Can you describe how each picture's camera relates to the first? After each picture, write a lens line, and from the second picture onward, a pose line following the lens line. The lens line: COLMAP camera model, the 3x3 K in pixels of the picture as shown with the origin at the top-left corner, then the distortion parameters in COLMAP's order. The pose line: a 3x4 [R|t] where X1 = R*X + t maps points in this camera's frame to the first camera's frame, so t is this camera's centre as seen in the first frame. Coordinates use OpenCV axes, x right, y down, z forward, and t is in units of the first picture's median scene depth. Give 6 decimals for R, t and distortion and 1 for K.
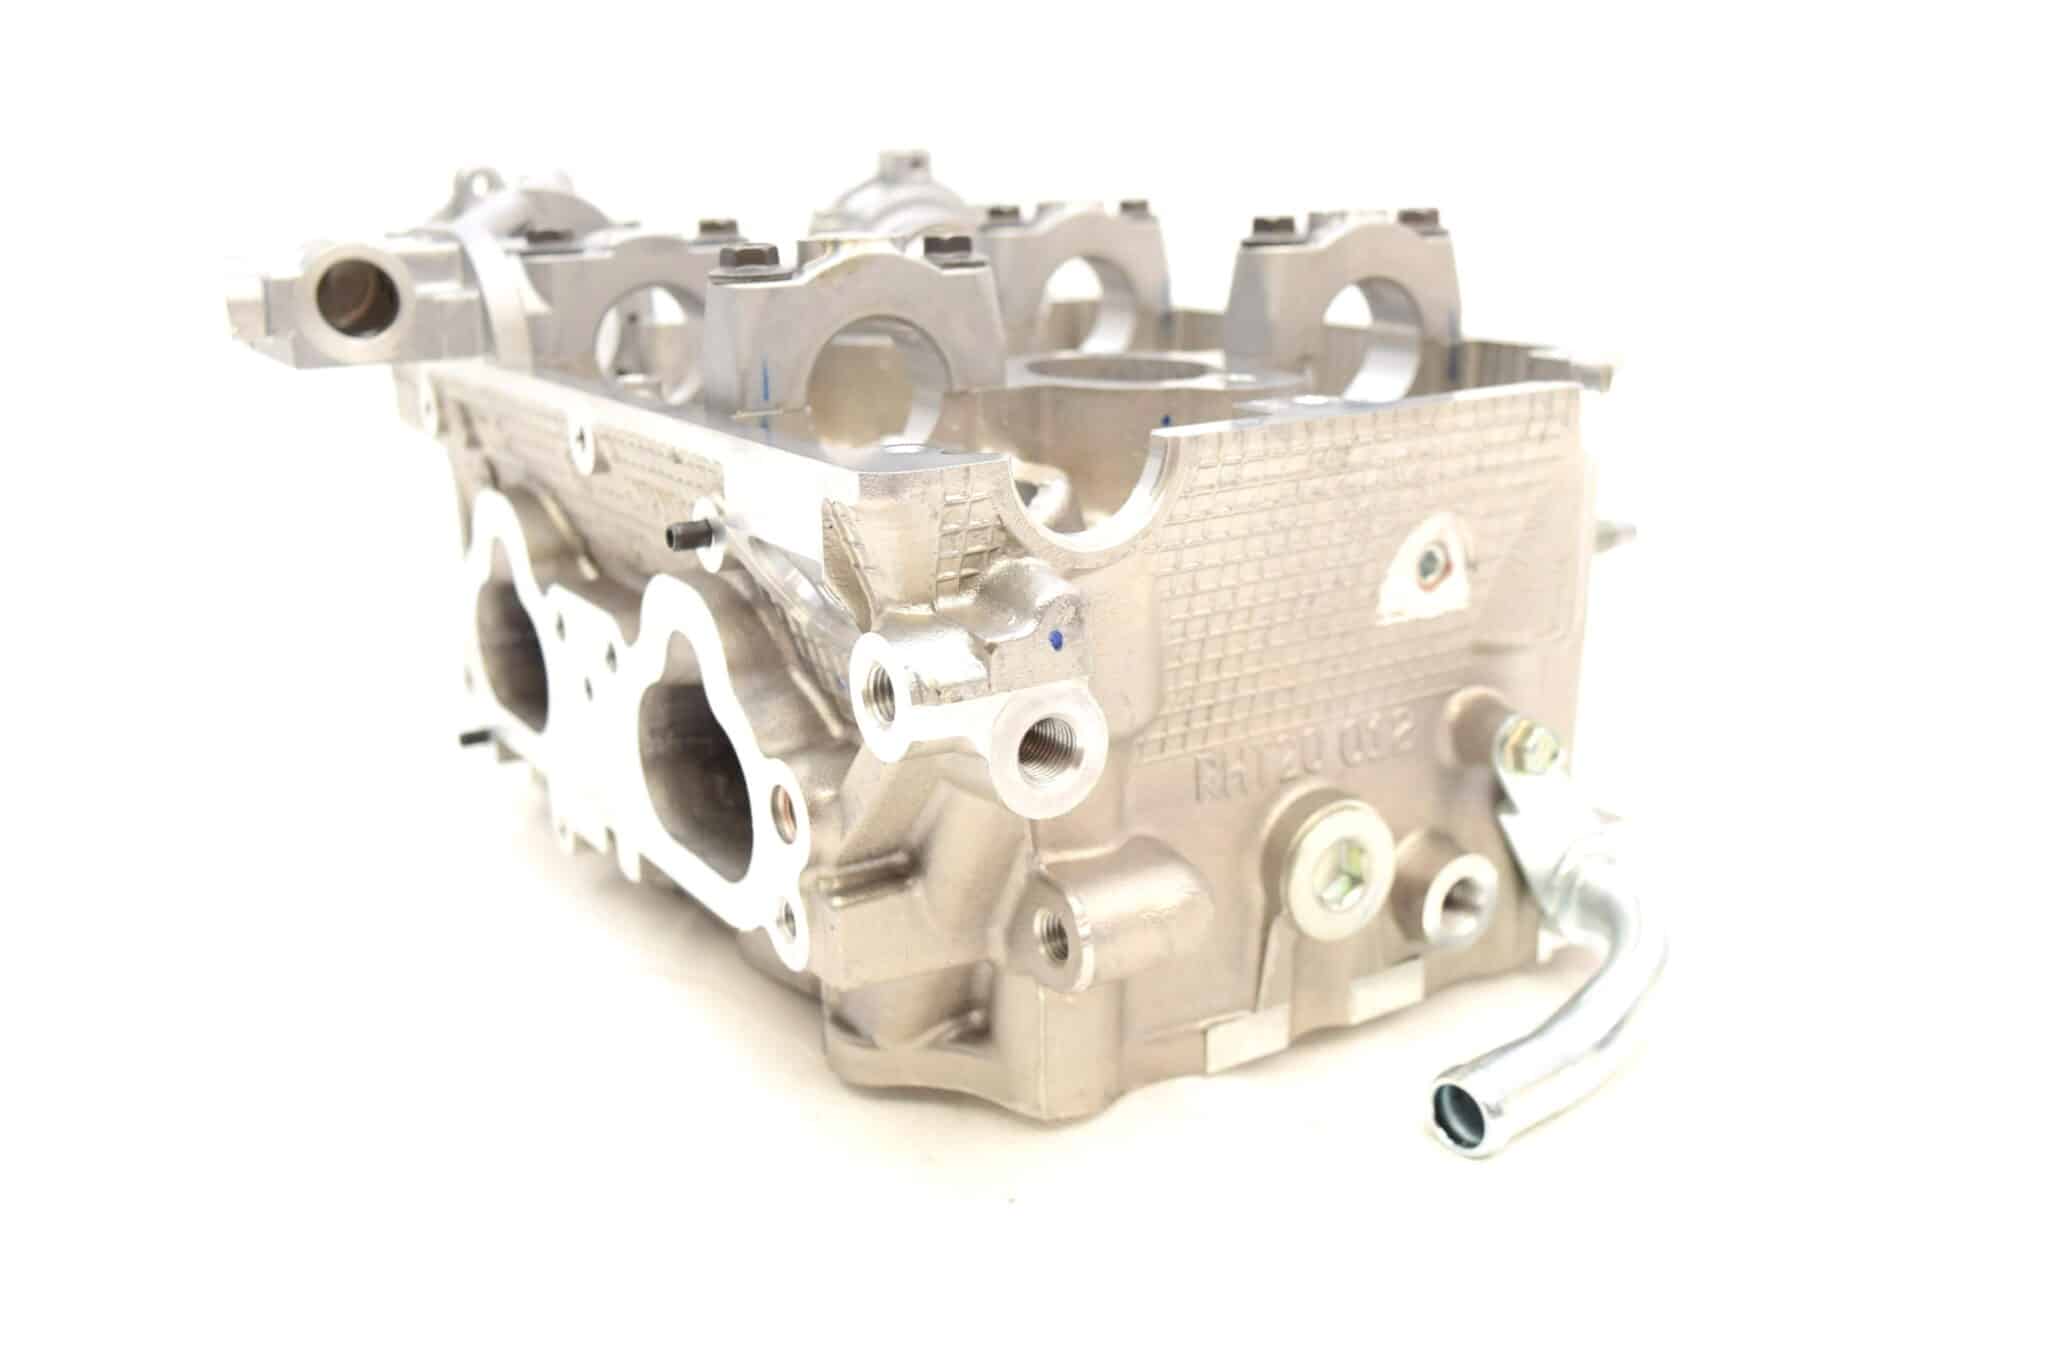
lens RADIAL K [[1881.2, 0, 1025.0], [0, 1881.2, 685.0], [0, 0, 1]] dist [-0.038585, -0.002497]
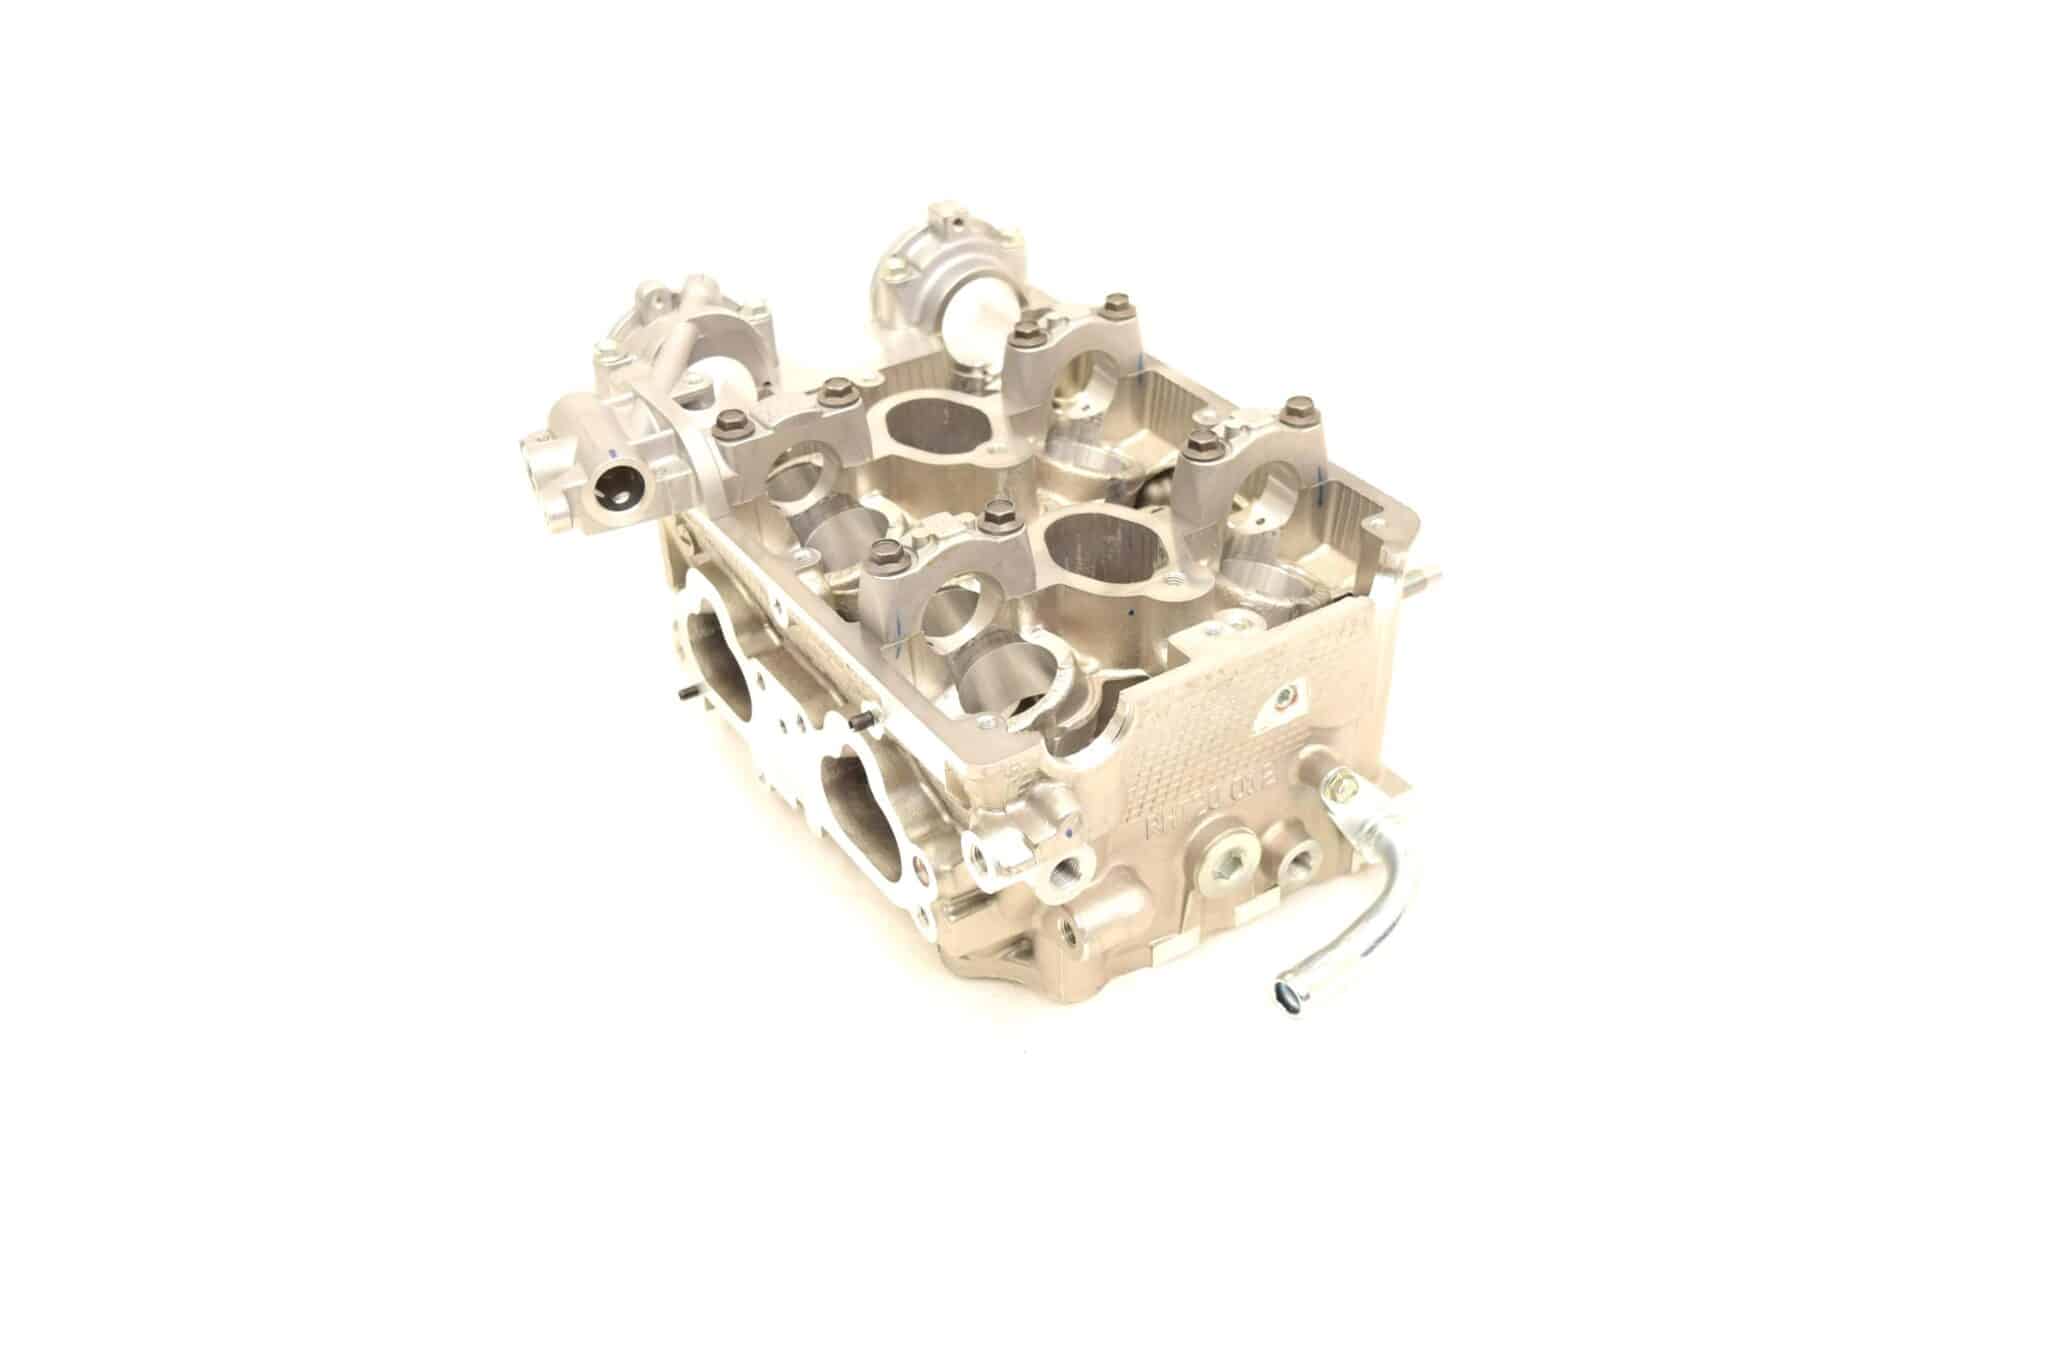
lens RADIAL K [[1881.2, 0, 1025.0], [0, 1881.2, 685.0], [0, 0, 1]] dist [-0.038585, -0.002497]
pose [[0.999900, -0.013806, -0.003216, -0.016465], [0.014112, 0.948034, 0.317856, -0.636644], [-0.001339, -0.317869, 0.948134, -0.637289]]
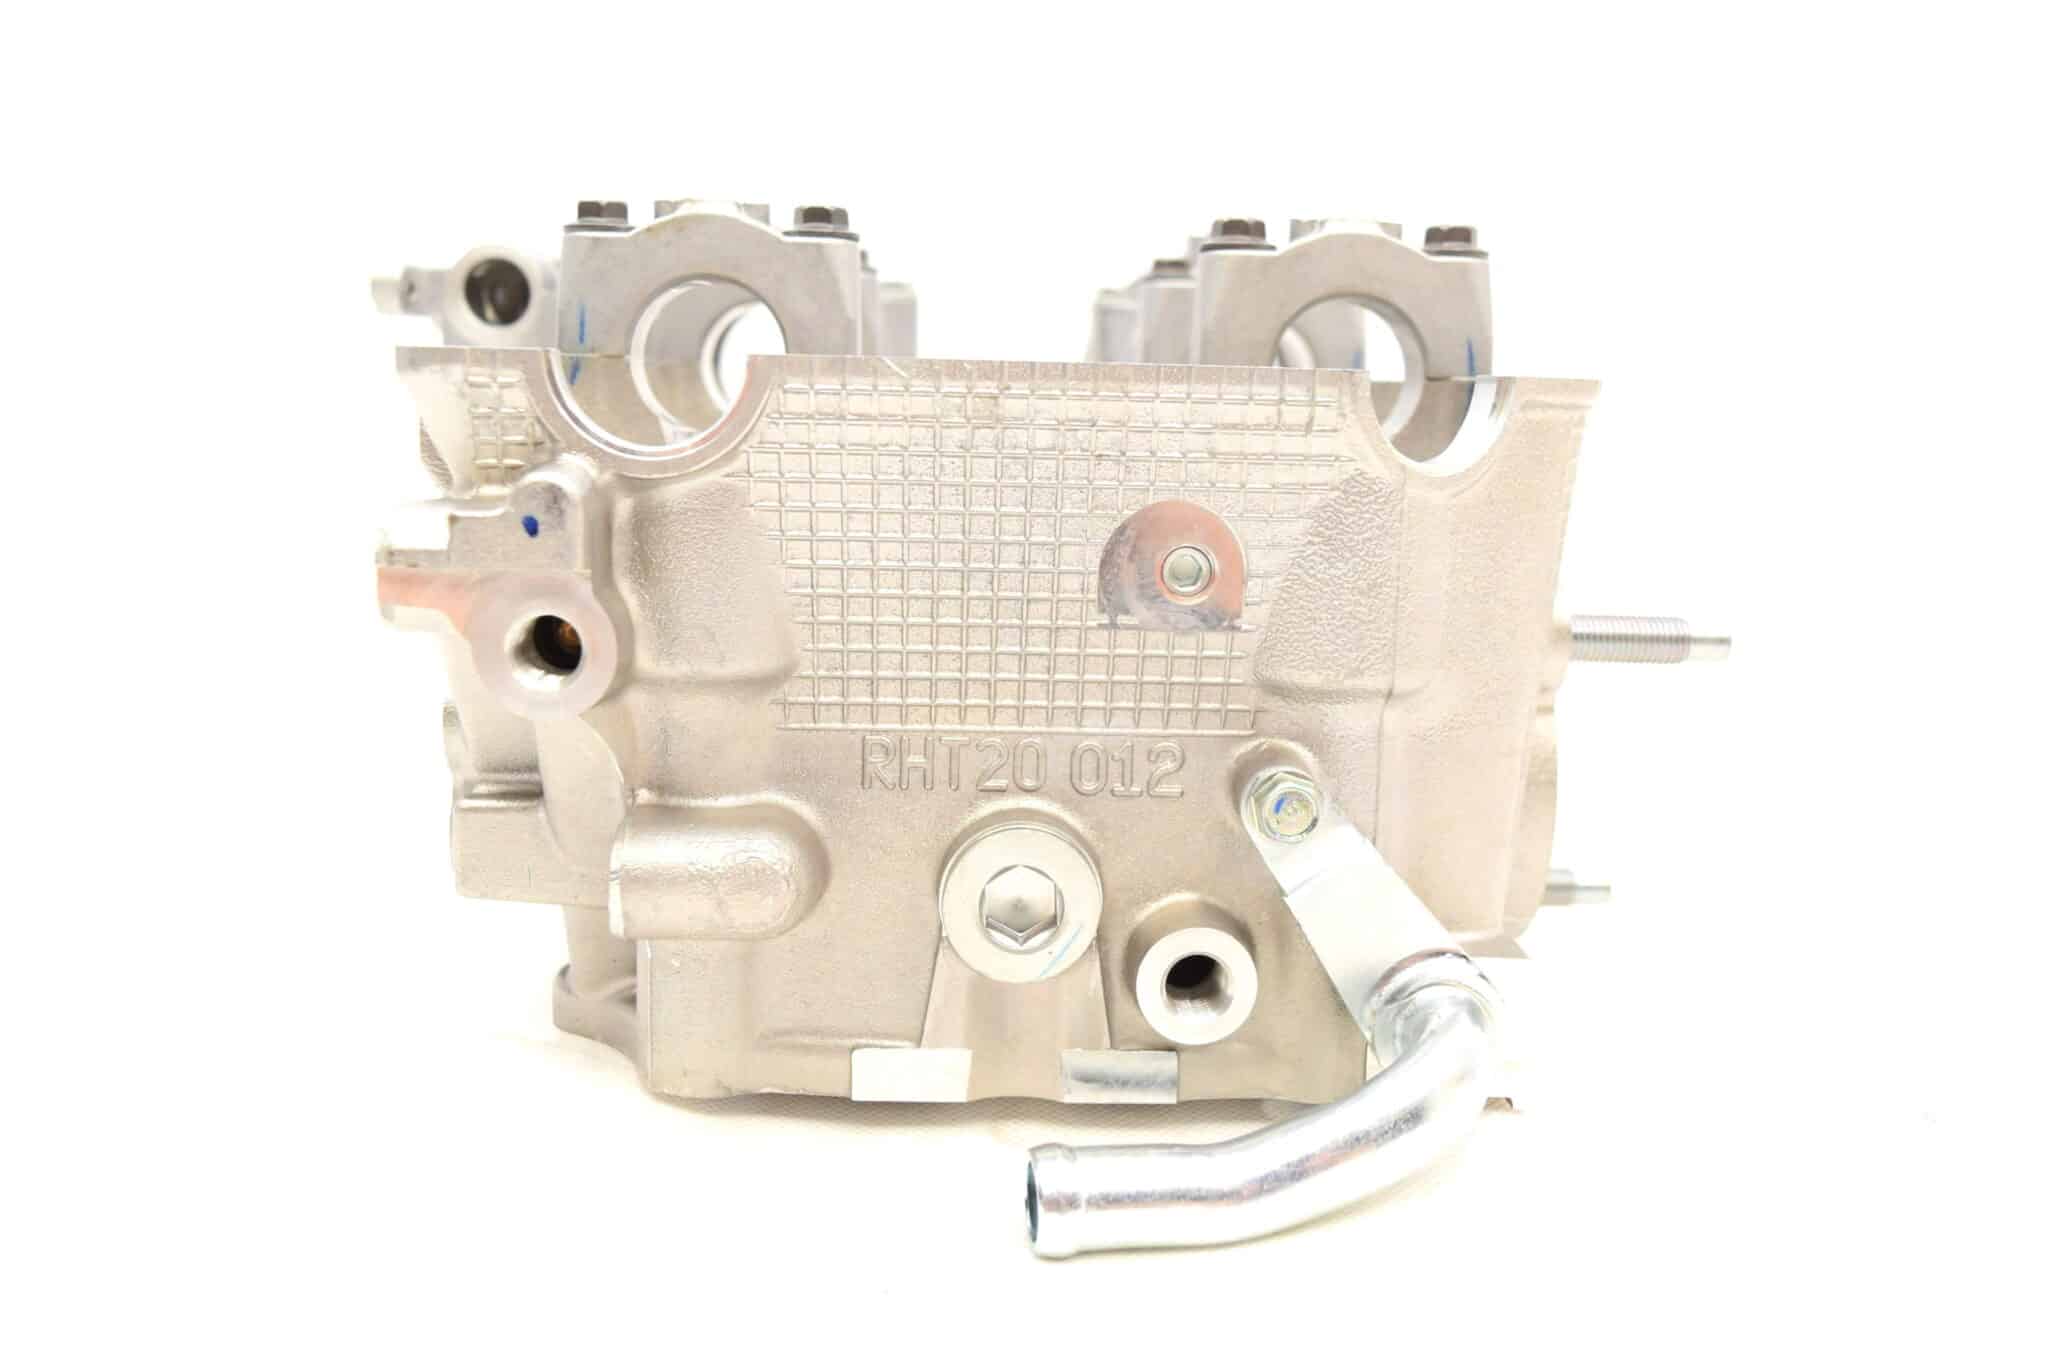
lens RADIAL K [[1881.2, 0, 1025.0], [0, 1881.2, 685.0], [0, 0, 1]] dist [-0.038585, -0.002497]
pose [[0.867462, 0.122344, -0.482226, 0.584270], [-0.184555, 0.979265, -0.083545, 0.073962], [0.462005, 0.161469, 0.872054, 0.229236]]
